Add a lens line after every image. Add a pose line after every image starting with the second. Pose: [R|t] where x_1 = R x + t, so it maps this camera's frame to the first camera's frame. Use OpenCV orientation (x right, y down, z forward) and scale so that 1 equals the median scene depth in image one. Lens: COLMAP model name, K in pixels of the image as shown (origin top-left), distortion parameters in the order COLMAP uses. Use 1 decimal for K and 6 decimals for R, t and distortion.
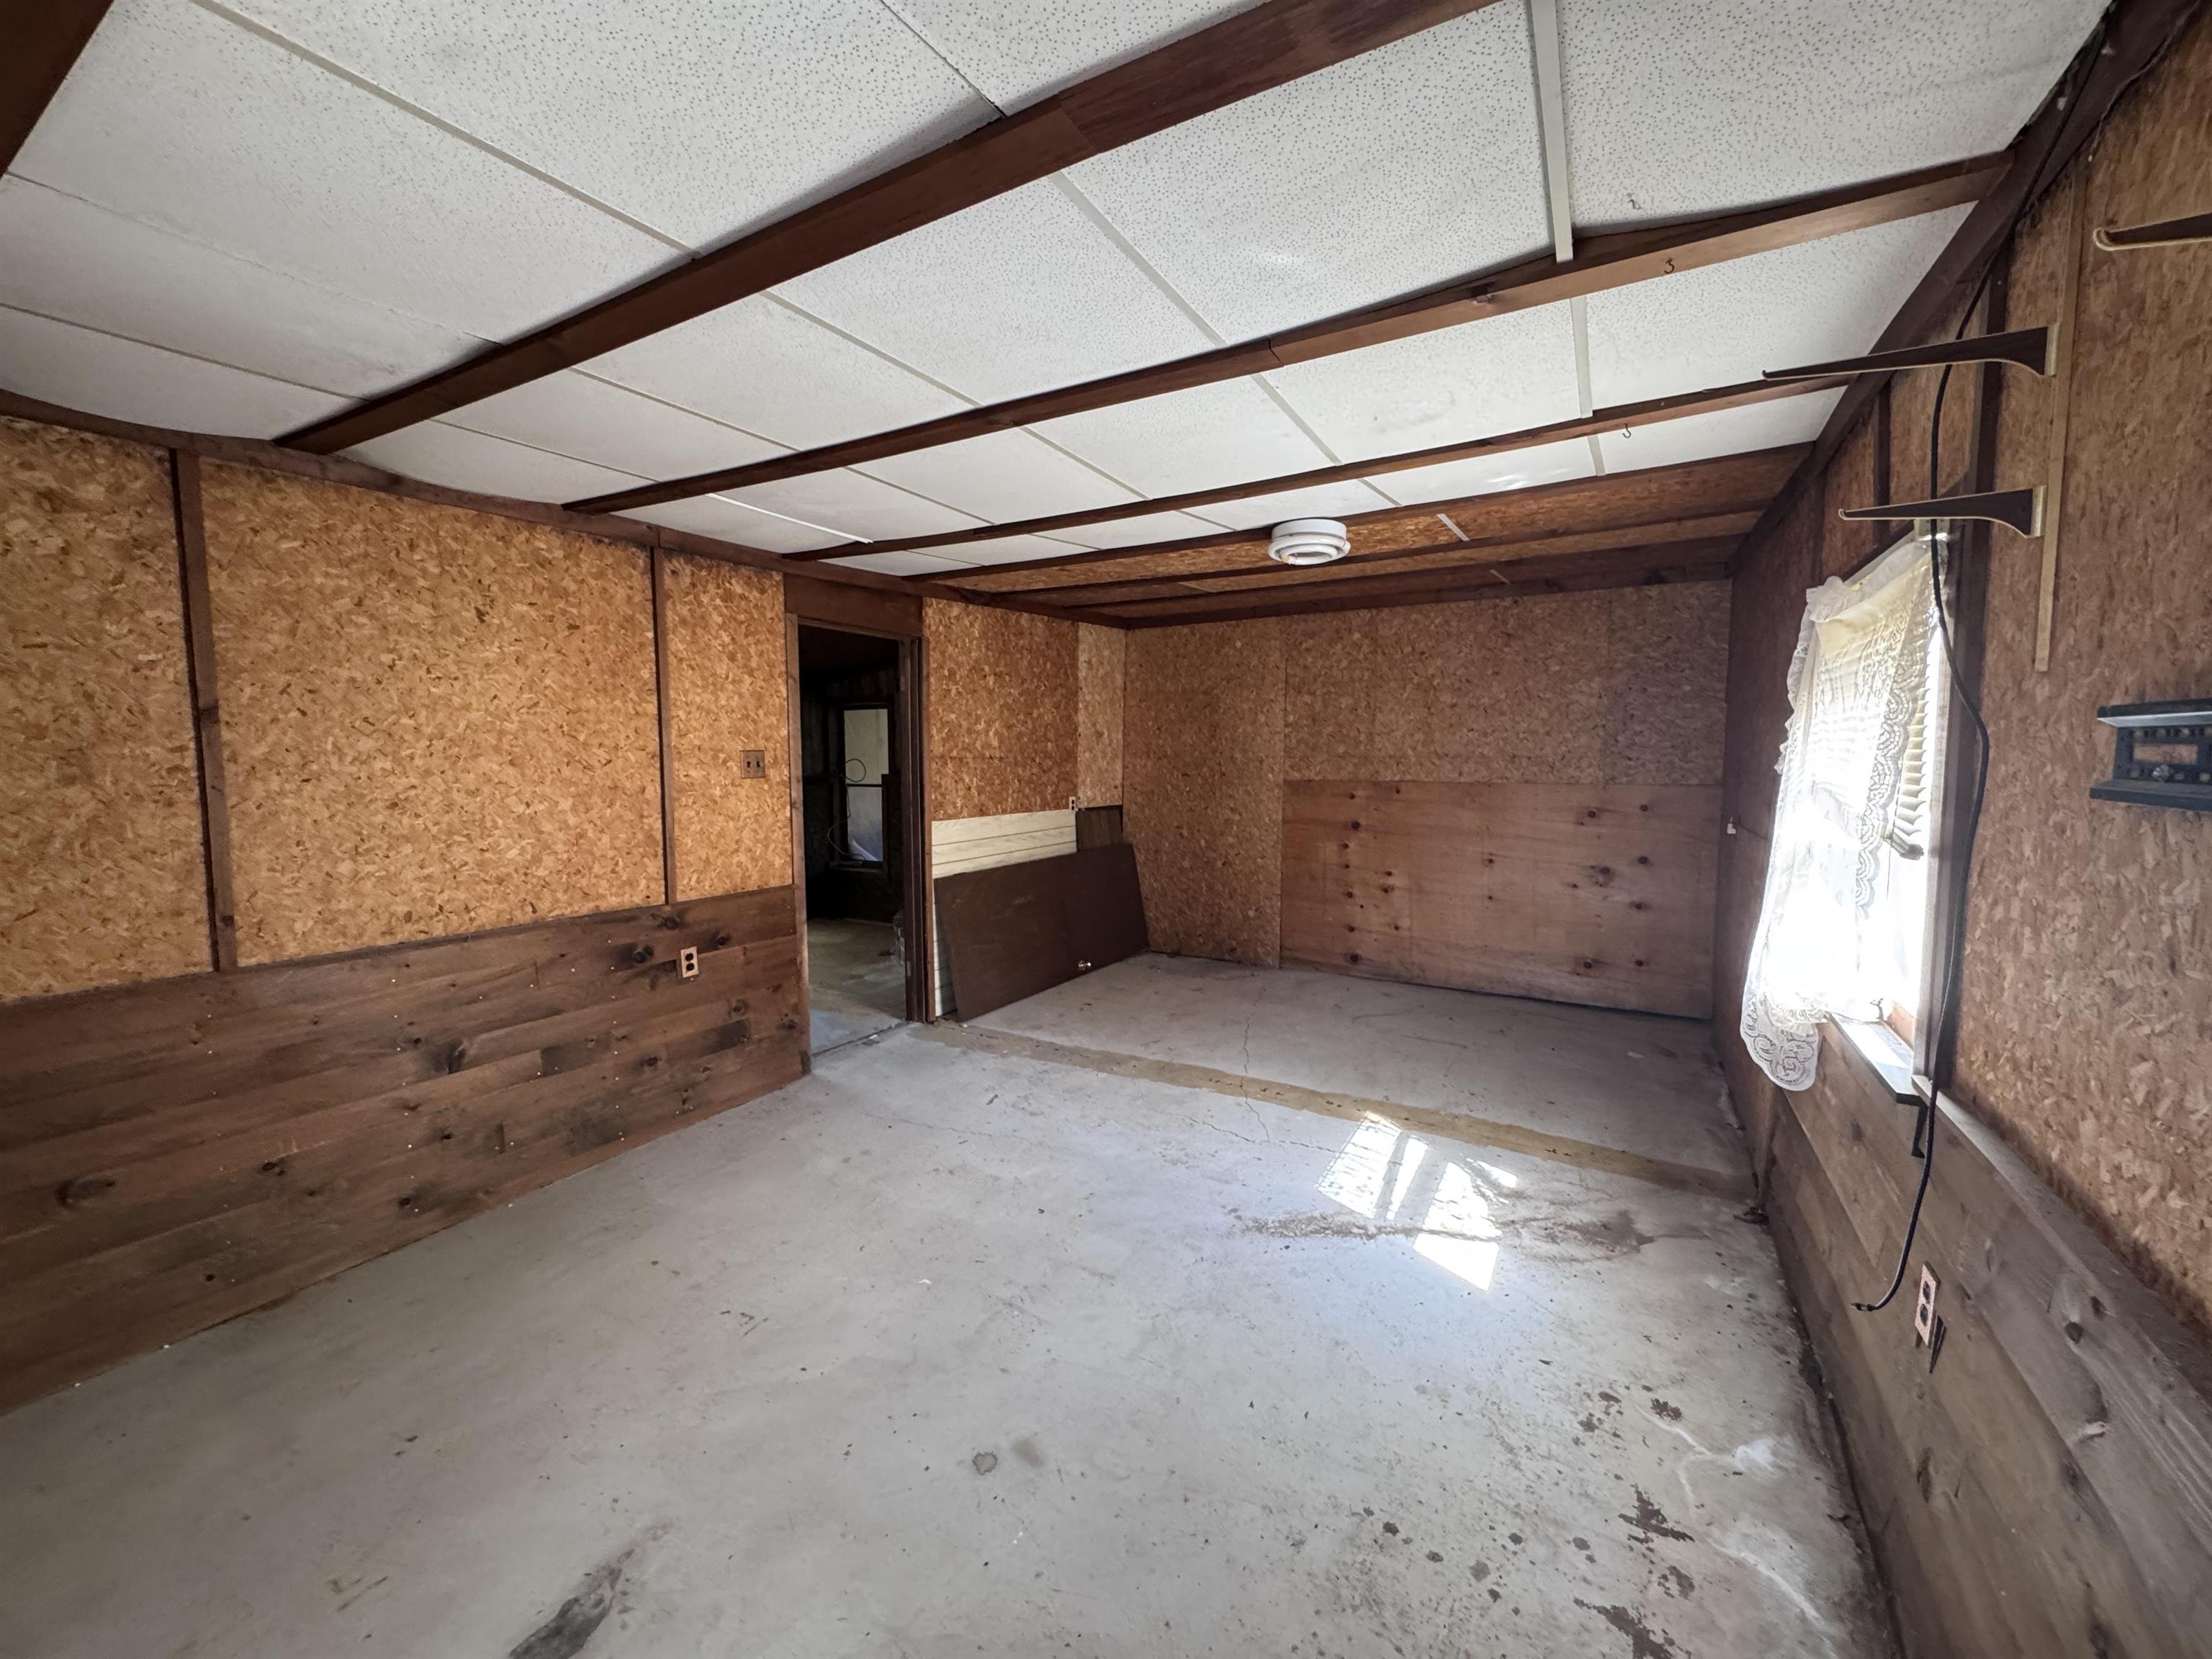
lens RADIAL K [[880.3, 0, 1106.0], [0, 880.3, 823.9], [0, 0, 1]] dist [-0.004373, 0.000637]
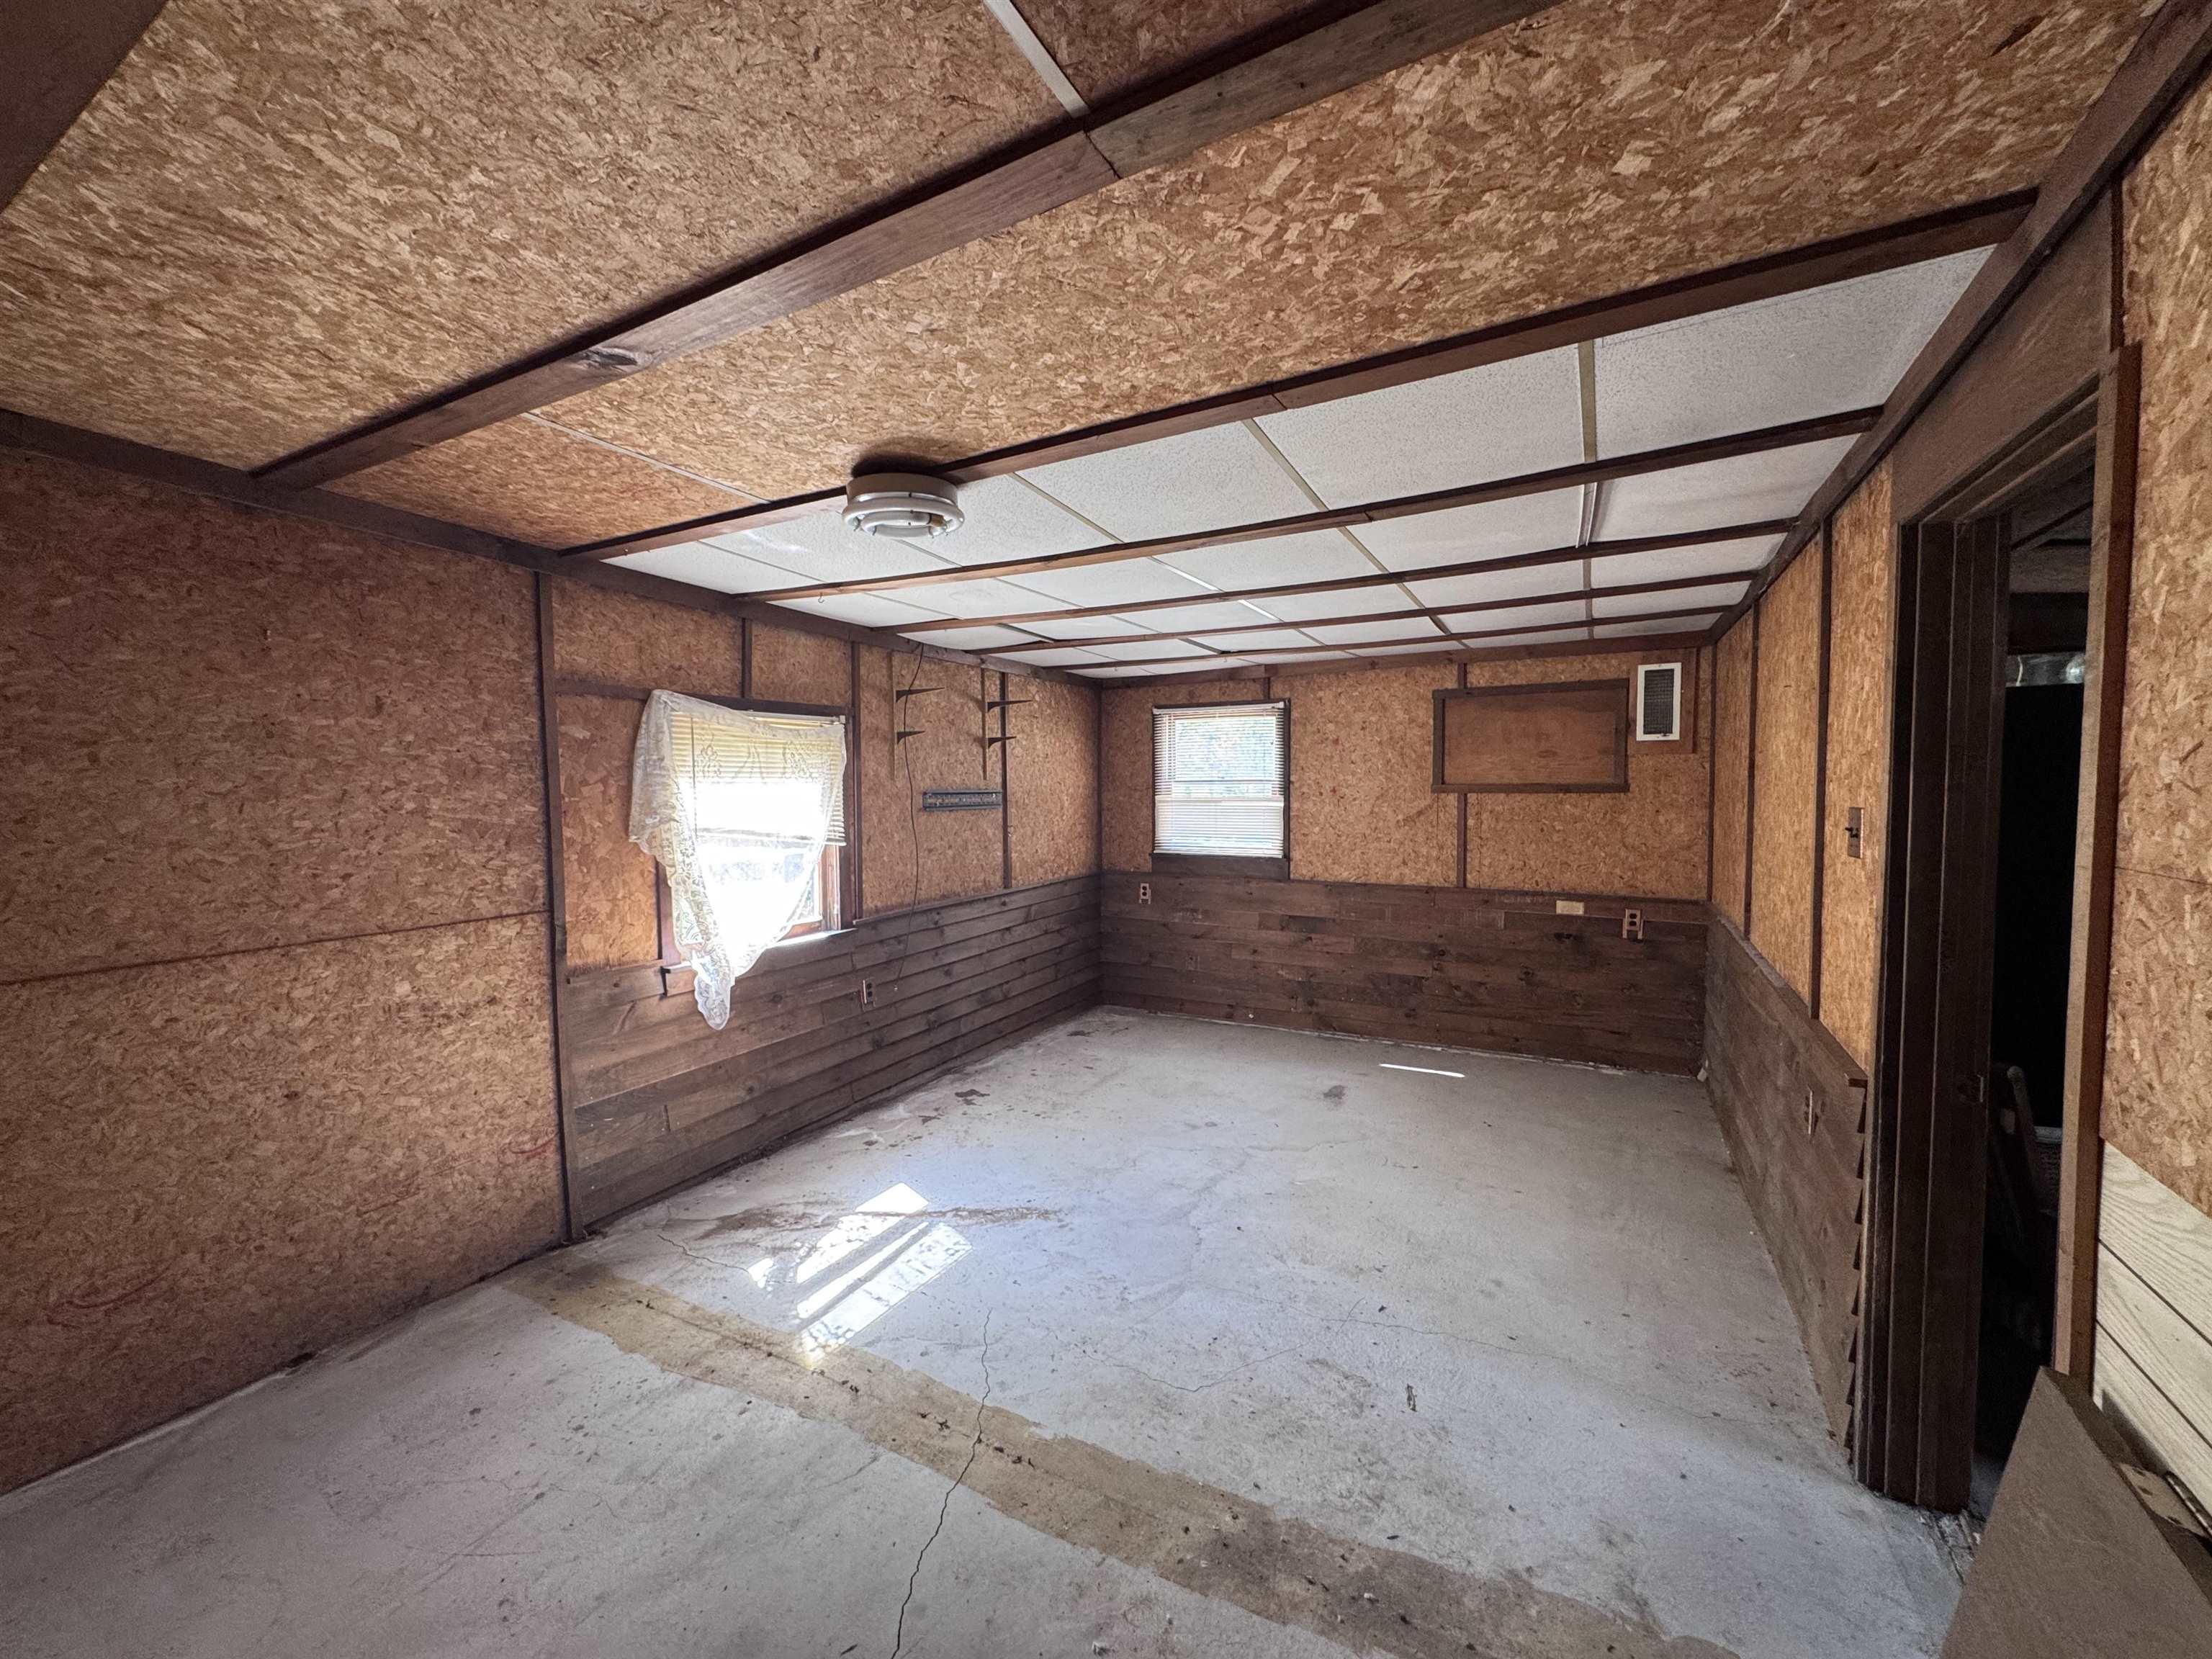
lens RADIAL K [[880.3, 0, 1104.9], [0, 880.3, 828.4], [0, 0, 1]] dist [-0.004373, 0.000637]
pose [[-0.999447, 0.014819, -0.029770, 0.116817], [0.010682, 0.990841, 0.134610, -0.194268], [0.031492, 0.134218, -0.990451, 1.991352]]
